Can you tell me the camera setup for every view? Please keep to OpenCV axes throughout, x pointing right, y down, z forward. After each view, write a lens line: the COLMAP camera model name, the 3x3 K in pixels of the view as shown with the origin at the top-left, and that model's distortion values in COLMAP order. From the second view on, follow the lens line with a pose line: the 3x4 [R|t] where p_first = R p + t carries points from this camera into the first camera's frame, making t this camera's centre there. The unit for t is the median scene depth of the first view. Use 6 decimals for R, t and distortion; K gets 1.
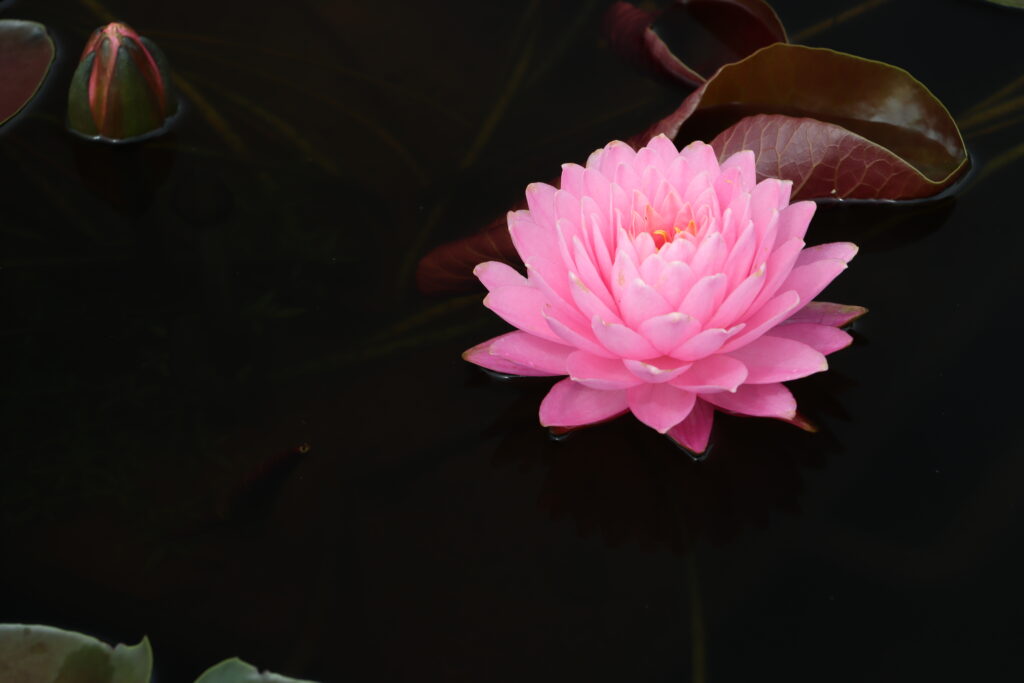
lens RADIAL K [[5249.5, 0, 502.5], [0, 5249.5, 350.8], [0, 0, 1]] dist [1.812488, 0.000000]
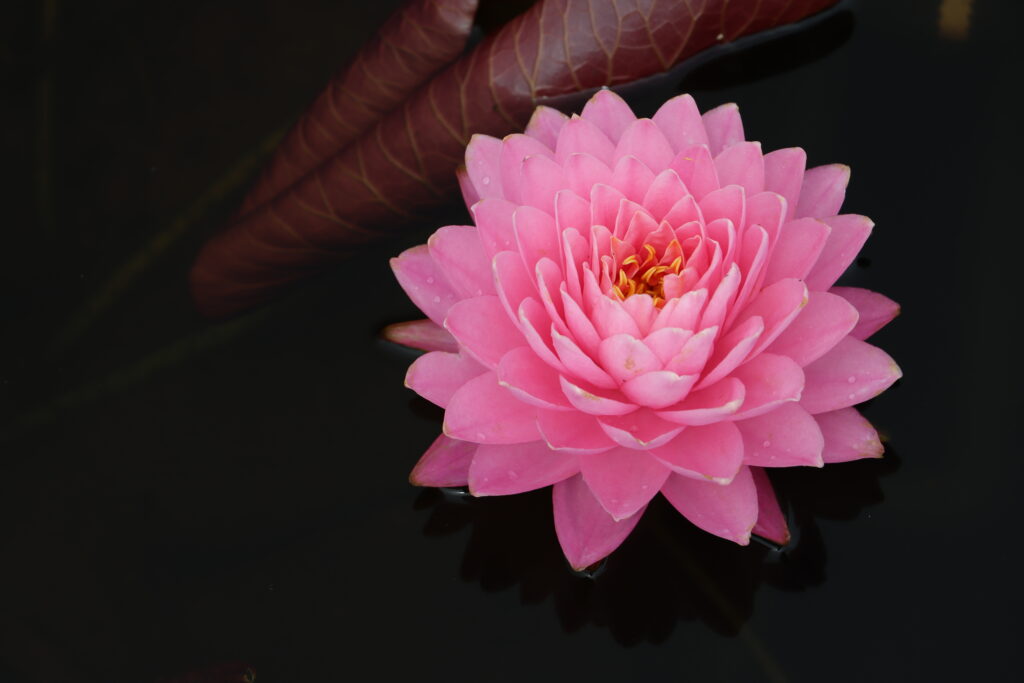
lens RADIAL K [[5249.5, 0, 509.3], [0, 5249.5, 344.3], [0, 0, 1]] dist [1.812488, 0.000000]
pose [[0.915035, -0.338828, 0.218877, -0.144987], [0.247707, 0.900246, 0.358048, -0.268671], [-0.318360, -0.273409, 0.907686, 0.315100]]
